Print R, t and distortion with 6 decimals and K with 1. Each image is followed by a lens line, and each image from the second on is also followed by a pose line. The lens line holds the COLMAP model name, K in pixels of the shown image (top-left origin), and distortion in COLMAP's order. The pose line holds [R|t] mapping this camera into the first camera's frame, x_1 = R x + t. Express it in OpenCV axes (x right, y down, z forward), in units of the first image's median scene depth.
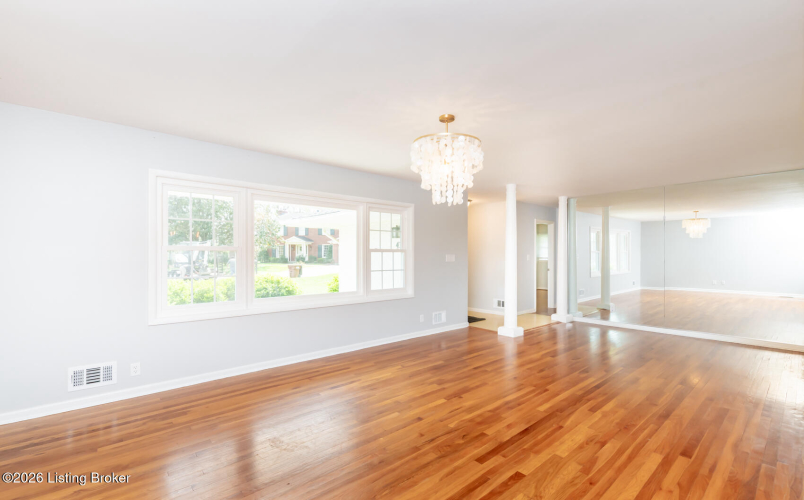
lens RADIAL K [[372.9, 0, 406.3], [0, 372.9, 253.1], [0, 0, 1]] dist [0.002198, 0.000092]
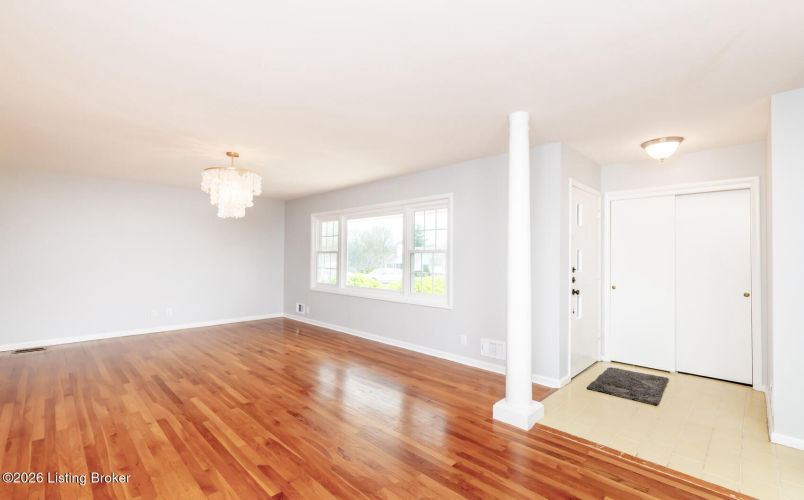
lens RADIAL K [[372.9, 0, 406.3], [0, 372.9, 253.1], [0, 0, 1]] dist [0.002198, 0.000092]
pose [[0.015076, -0.011319, -0.999822, 1.289609], [0.001917, 0.999934, -0.011292, 0.016021], [0.999885, -0.001747, 0.015097, 1.428804]]
